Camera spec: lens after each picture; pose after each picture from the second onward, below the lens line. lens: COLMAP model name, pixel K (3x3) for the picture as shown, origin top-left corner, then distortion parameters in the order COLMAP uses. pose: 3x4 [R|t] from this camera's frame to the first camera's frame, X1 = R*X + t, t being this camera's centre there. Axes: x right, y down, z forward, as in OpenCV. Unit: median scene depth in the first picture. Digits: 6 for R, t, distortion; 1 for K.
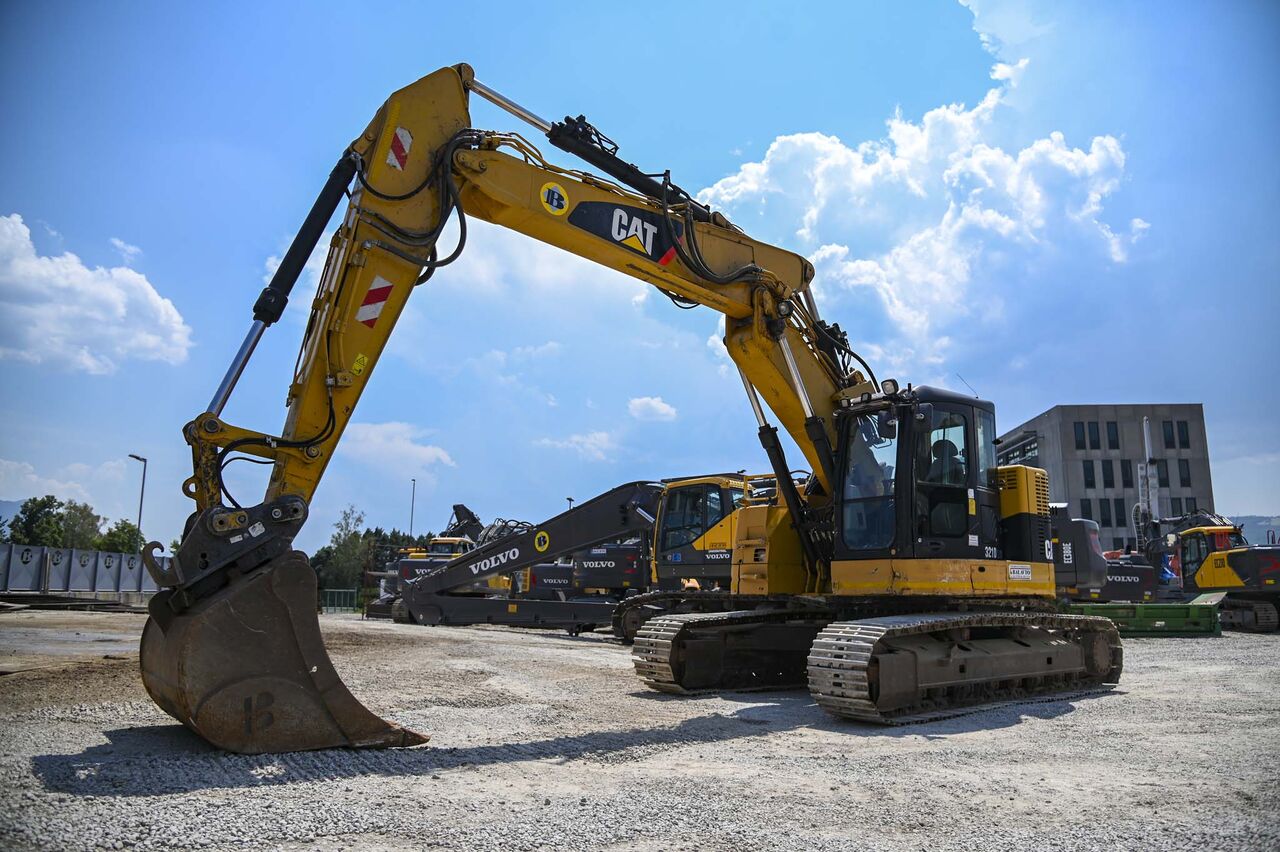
lens RADIAL K [[984.4, 0, 640.0], [0, 984.4, 426.0], [0, 0, 1]] dist [-0.154190, 0.101814]
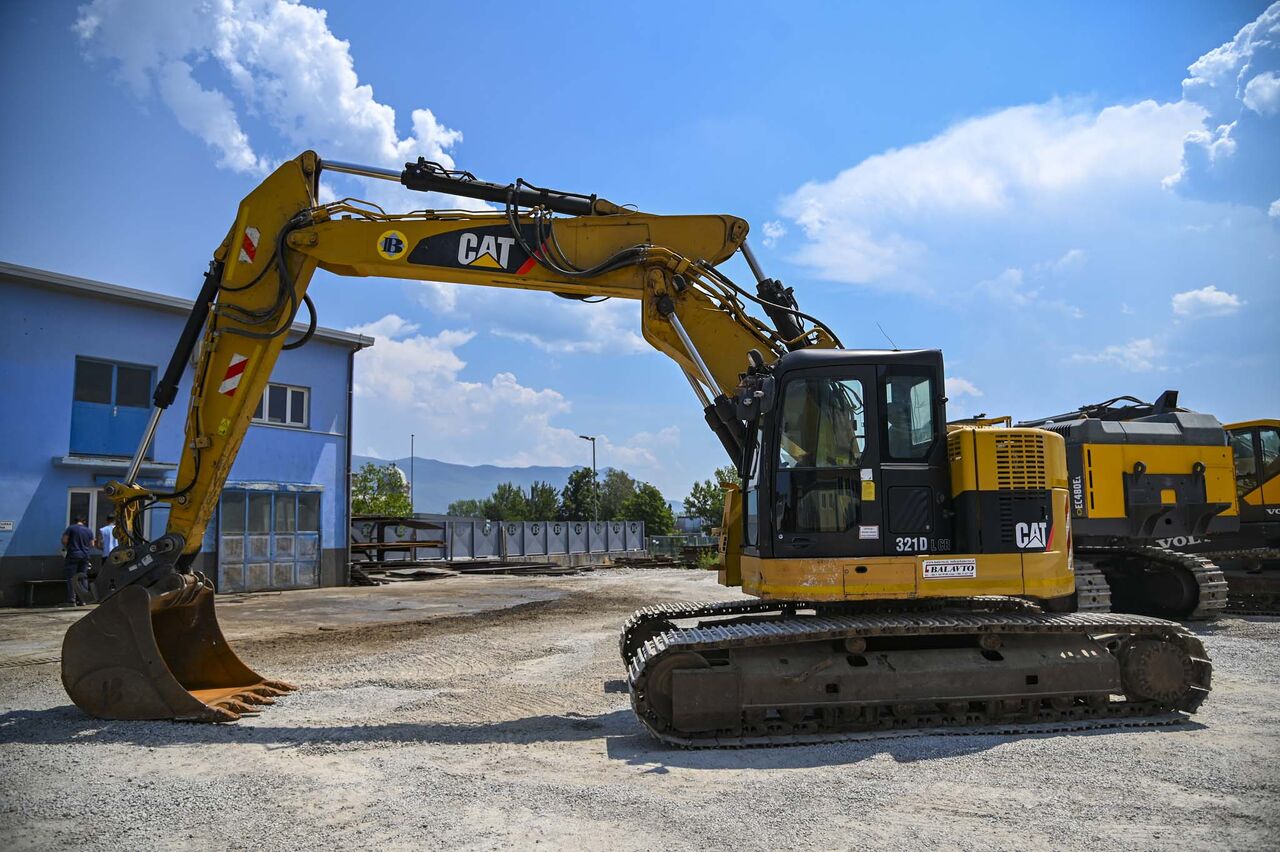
lens RADIAL K [[984.4, 0, 640.0], [0, 984.4, 426.0], [0, 0, 1]] dist [-0.154190, 0.101814]
pose [[0.785108, -0.088922, -0.612943, 0.732580], [0.135690, 0.990293, 0.030138, -0.021887], [0.604313, -0.106832, 0.789552, 0.254233]]
